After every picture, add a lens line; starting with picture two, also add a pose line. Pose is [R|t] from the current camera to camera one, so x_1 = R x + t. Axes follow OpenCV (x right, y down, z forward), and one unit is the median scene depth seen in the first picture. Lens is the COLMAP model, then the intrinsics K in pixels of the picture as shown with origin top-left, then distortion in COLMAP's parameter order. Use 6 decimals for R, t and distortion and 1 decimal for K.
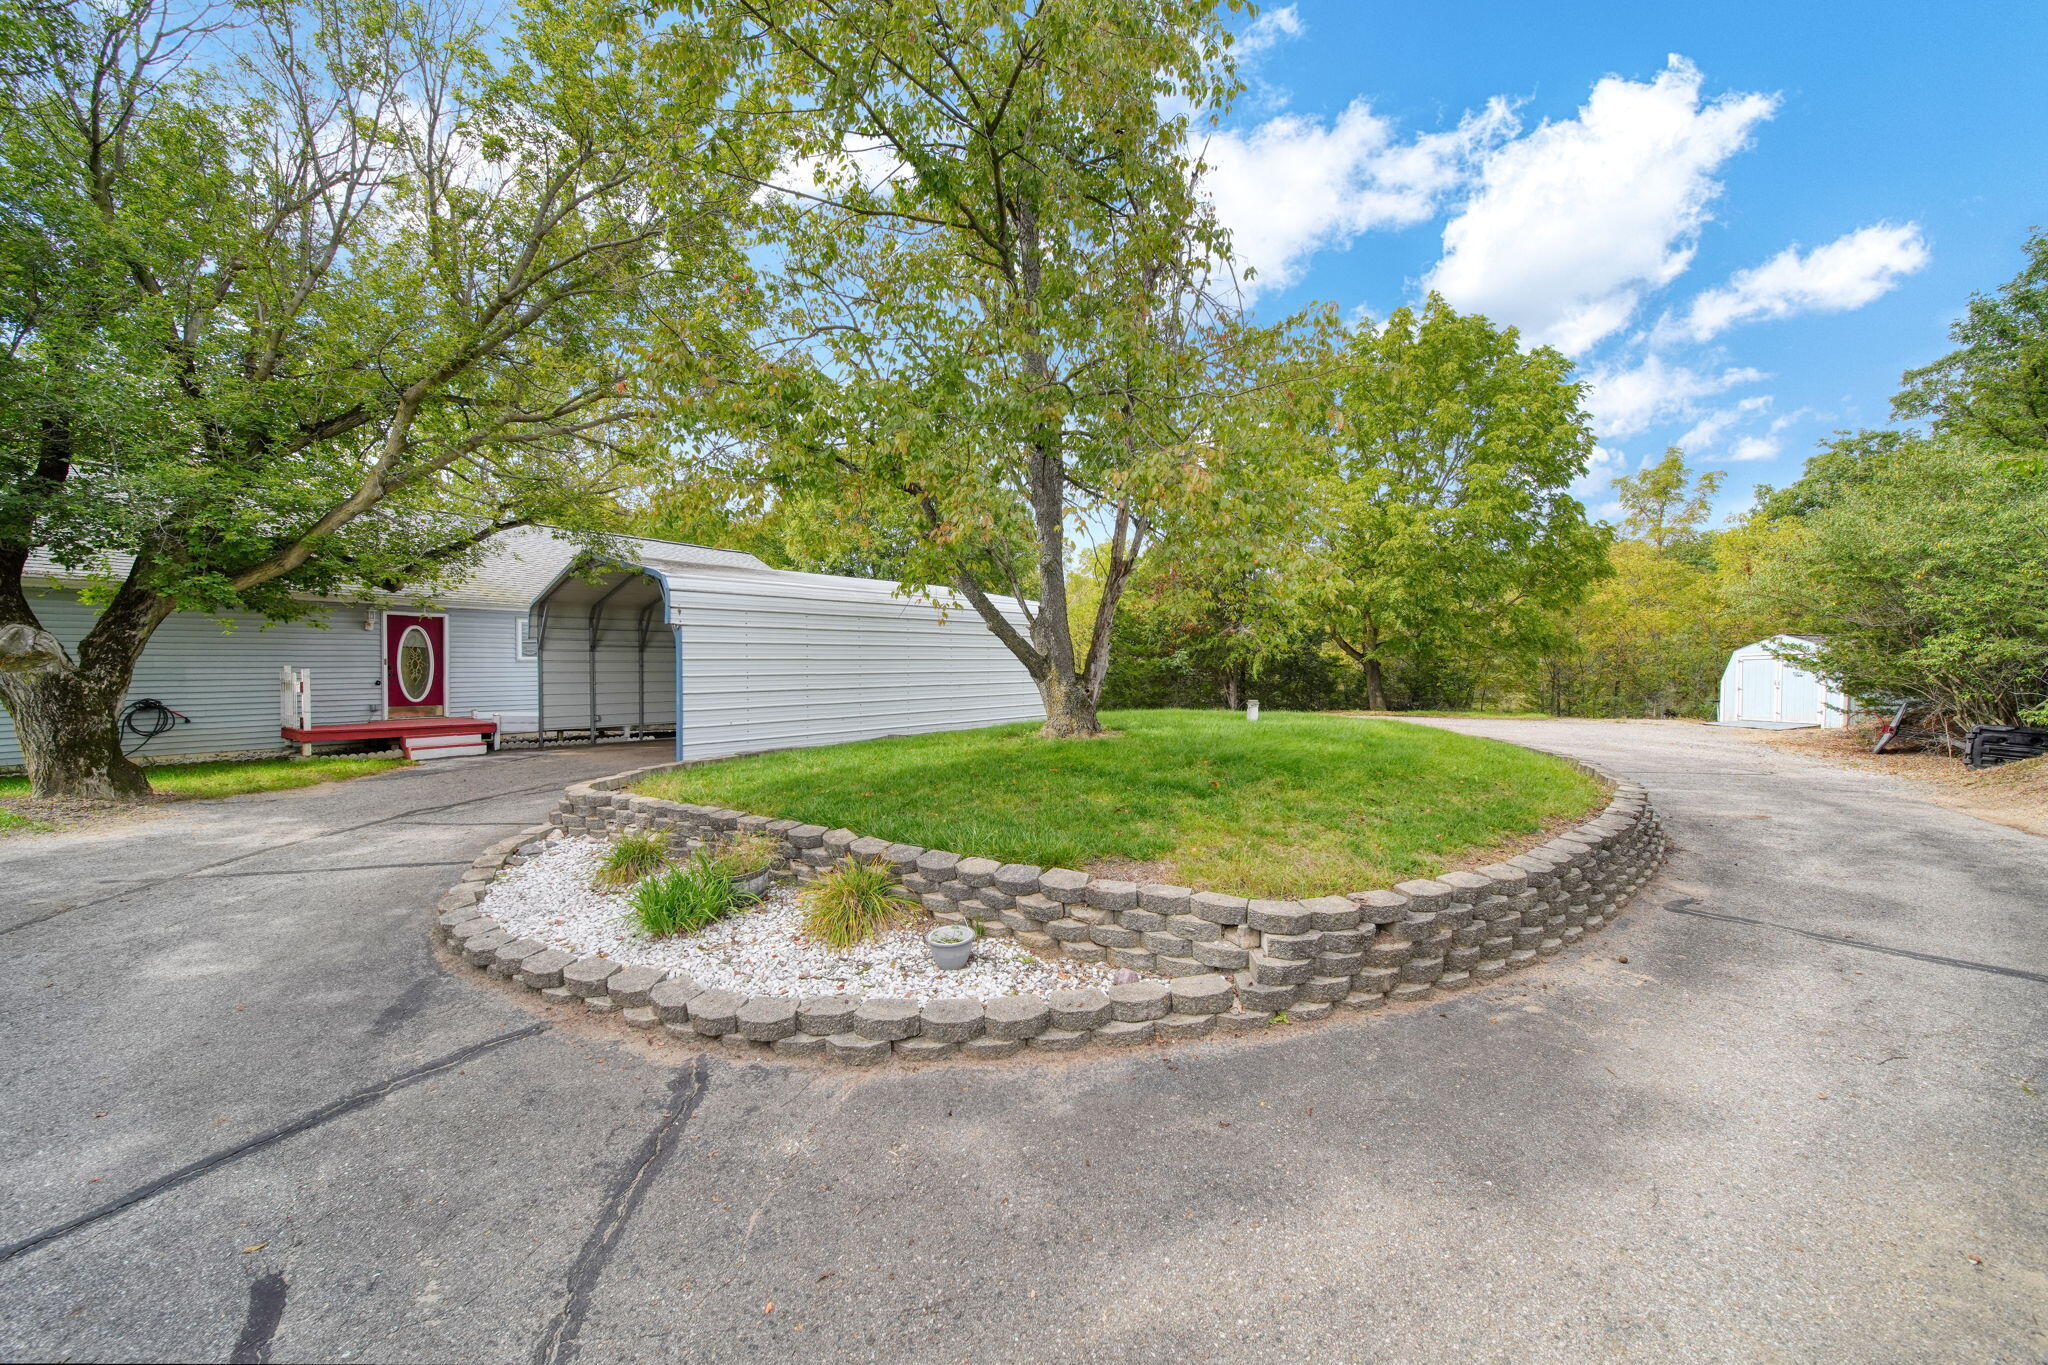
lens RADIAL K [[699.2, 0, 1005.6], [0, 699.2, 689.3], [0, 0, 1]] dist [-0.000358, -0.000210]
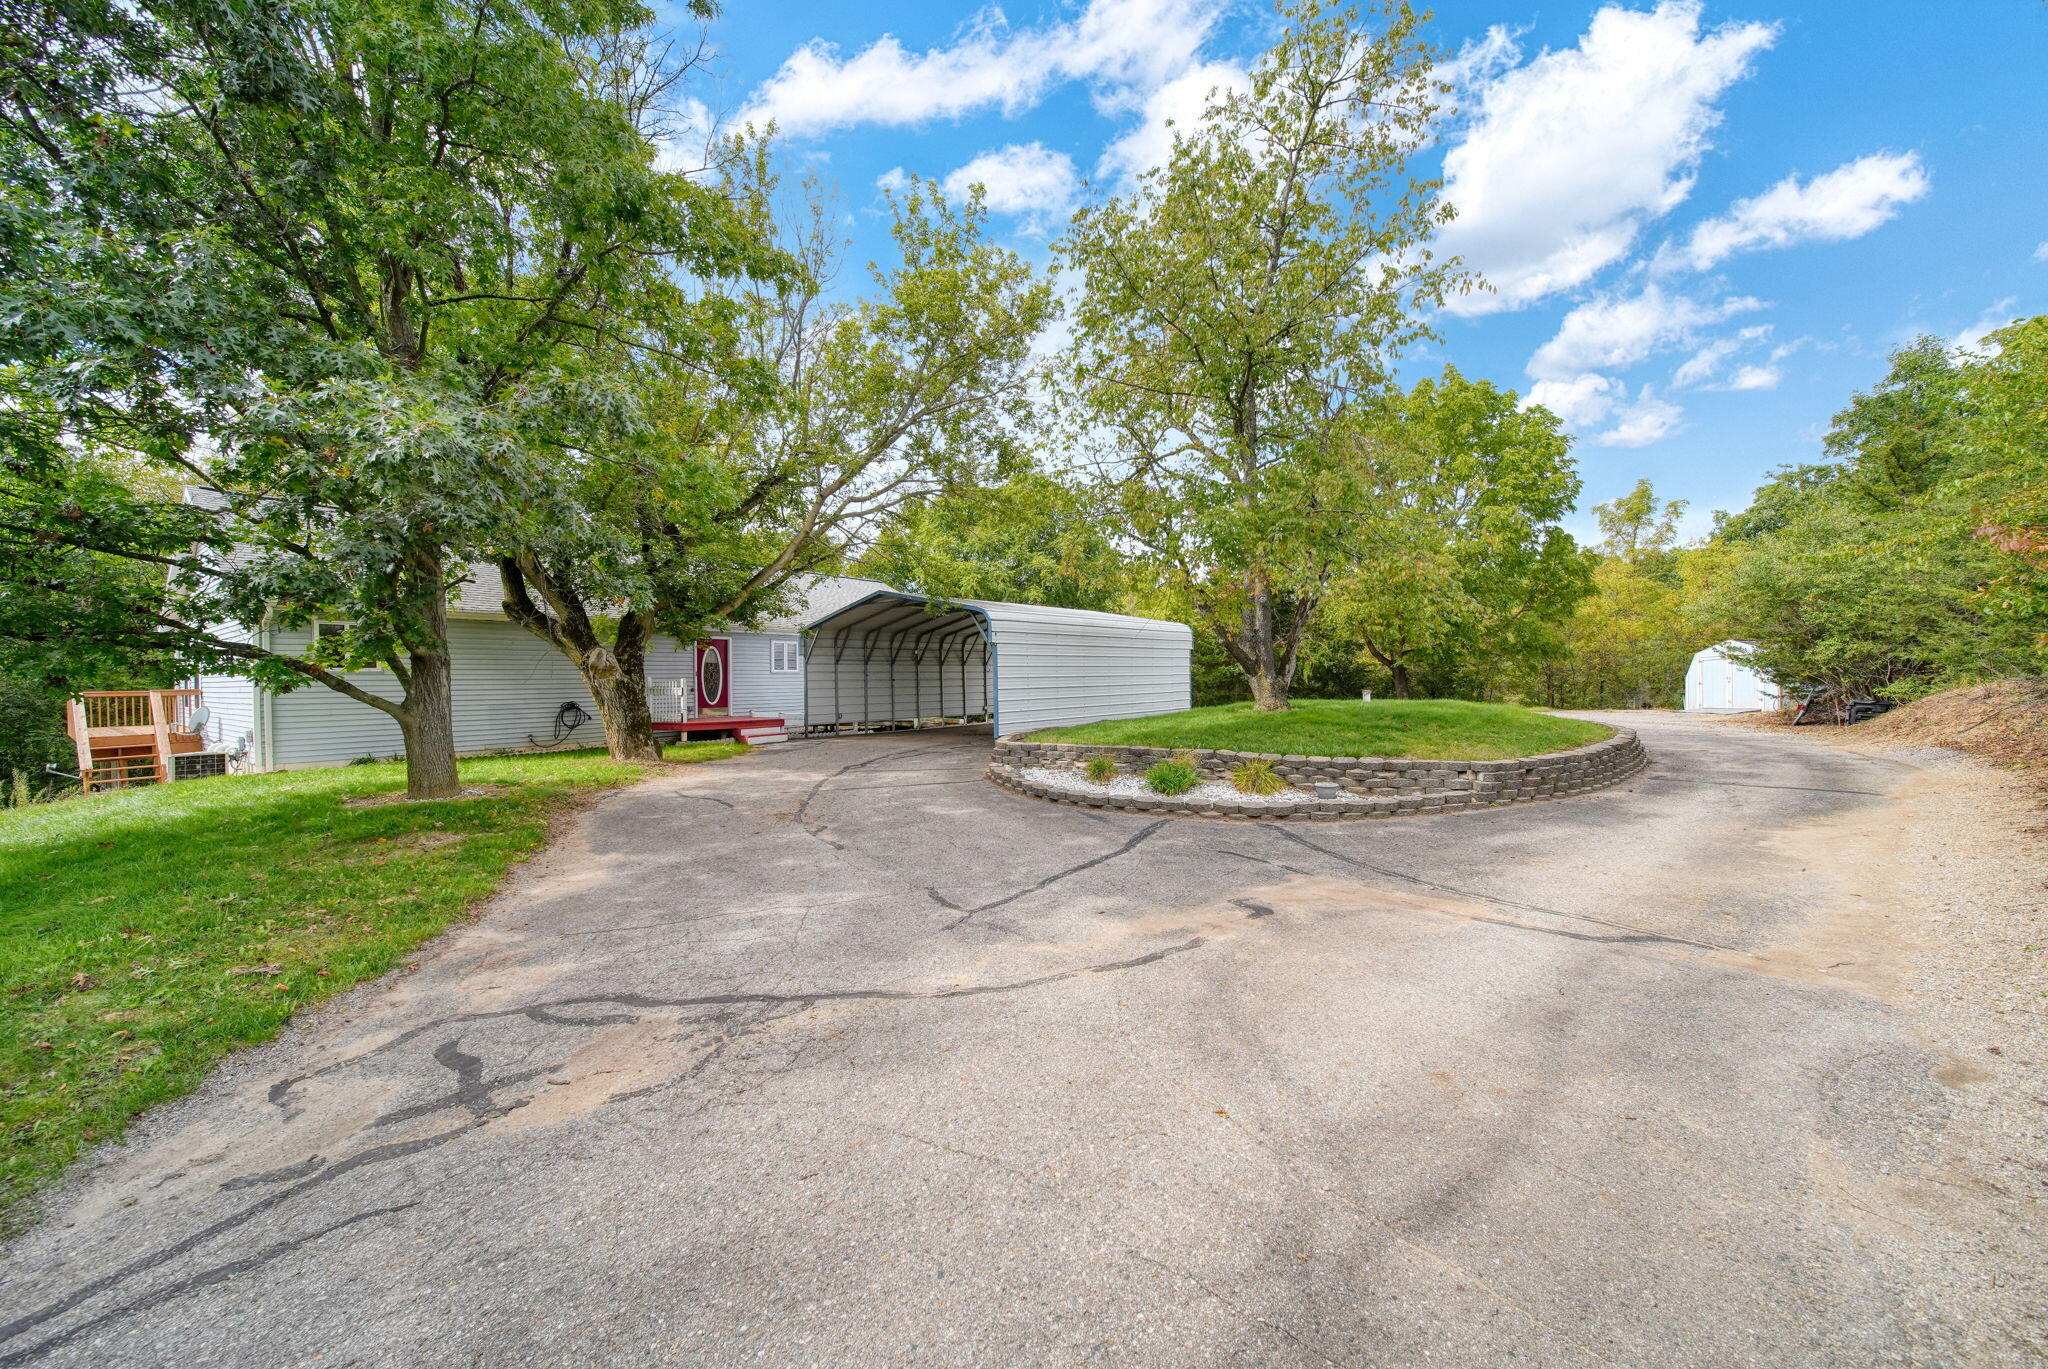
lens RADIAL K [[685.0, 0, 1026.4], [0, 685.0, 693.3], [0, 0, 1]] dist [-0.000272, -0.000010]
pose [[0.999579, -0.014448, 0.025152, -0.174984], [0.014784, 0.999803, -0.013241, 0.013904], [-0.024955, 0.013608, 0.999596, -0.182161]]
